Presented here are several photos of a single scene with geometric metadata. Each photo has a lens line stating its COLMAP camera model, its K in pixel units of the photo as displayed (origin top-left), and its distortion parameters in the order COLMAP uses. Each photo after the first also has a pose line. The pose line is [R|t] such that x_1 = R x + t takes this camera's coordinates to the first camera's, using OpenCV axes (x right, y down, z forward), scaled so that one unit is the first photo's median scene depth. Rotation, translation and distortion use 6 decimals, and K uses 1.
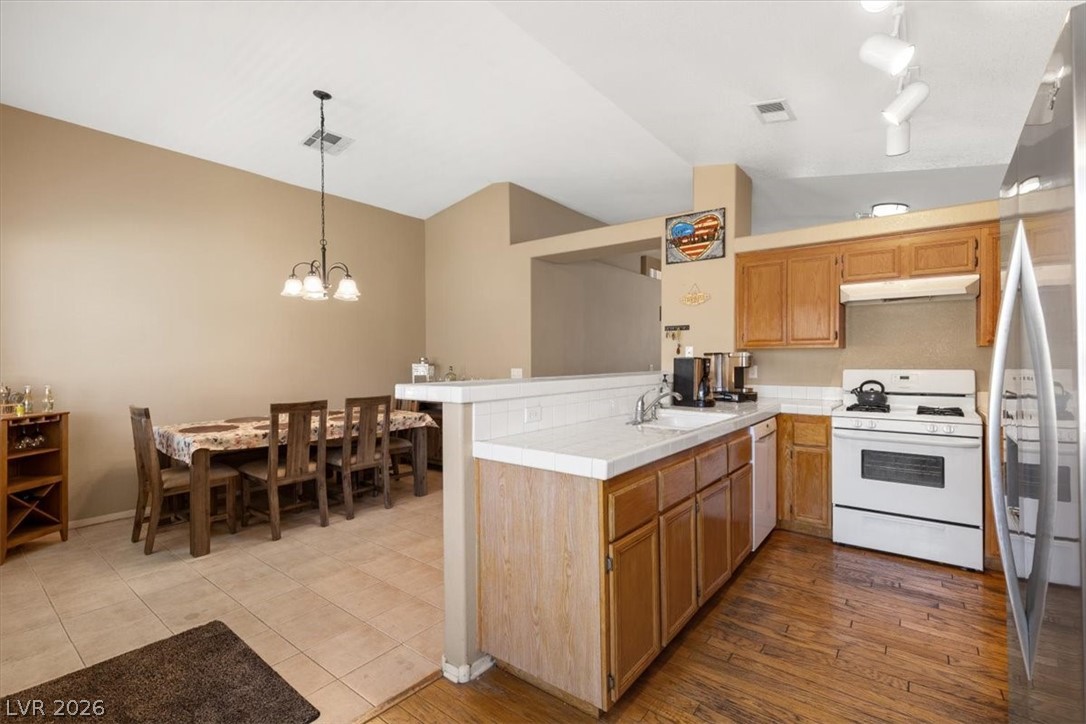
lens RADIAL K [[488.9, 0, 542.4], [0, 488.9, 362.8], [0, 0, 1]] dist [0.007279, -0.000591]
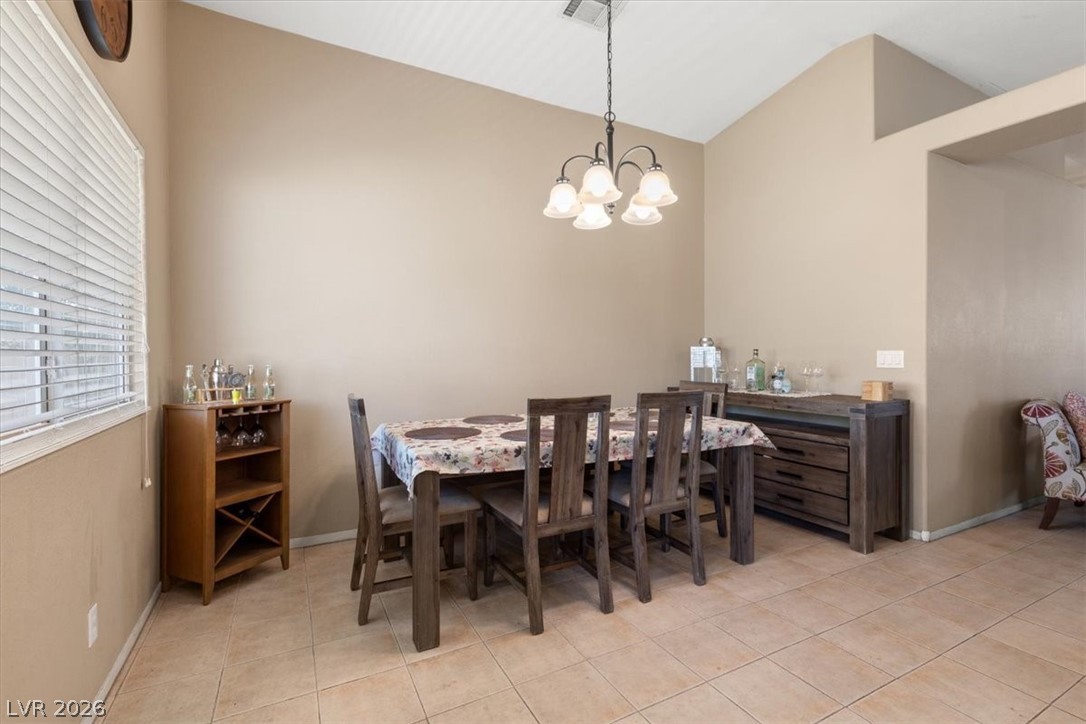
lens RADIAL K [[488.9, 0, 541.3], [0, 488.9, 360.9], [0, 0, 1]] dist [0.007279, -0.000591]
pose [[0.911506, 0.002105, -0.411281, -0.268096], [-0.001880, 0.999998, 0.000953, 0.034324], [0.411282, -0.000096, 0.911508, 0.423304]]
